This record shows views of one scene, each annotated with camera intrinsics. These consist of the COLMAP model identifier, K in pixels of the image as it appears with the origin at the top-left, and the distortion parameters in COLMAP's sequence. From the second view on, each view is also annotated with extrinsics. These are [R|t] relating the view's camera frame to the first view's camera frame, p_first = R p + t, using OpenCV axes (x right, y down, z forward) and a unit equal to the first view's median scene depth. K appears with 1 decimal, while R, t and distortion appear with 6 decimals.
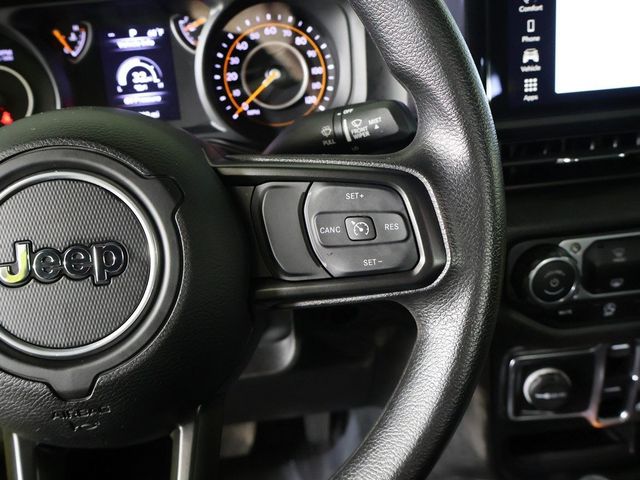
lens RADIAL K [[602.0, 0, 322.8], [0, 602.0, 241.4], [0, 0, 1]] dist [-0.026686, 0.000000]
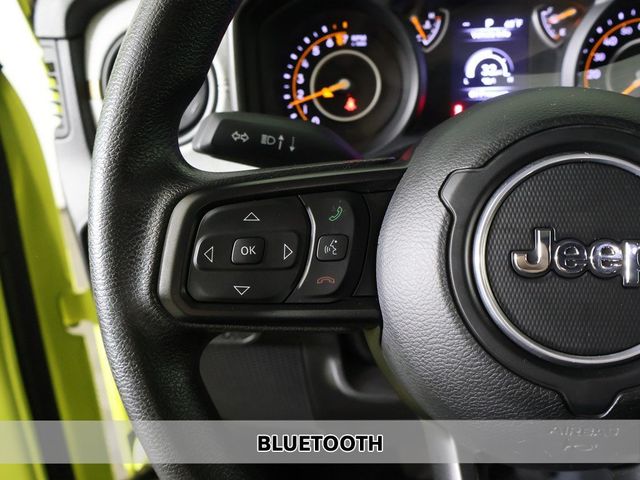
lens RADIAL K [[602.0, 0, 314.8], [0, 602.0, 242.2], [0, 0, 1]] dist [-0.026686, 0.000000]
pose [[0.966674, 0.105848, -0.233106, -0.326026], [-0.111264, 0.993739, -0.010170, 0.035469], [0.230570, 0.035768, 0.972398, 0.030443]]
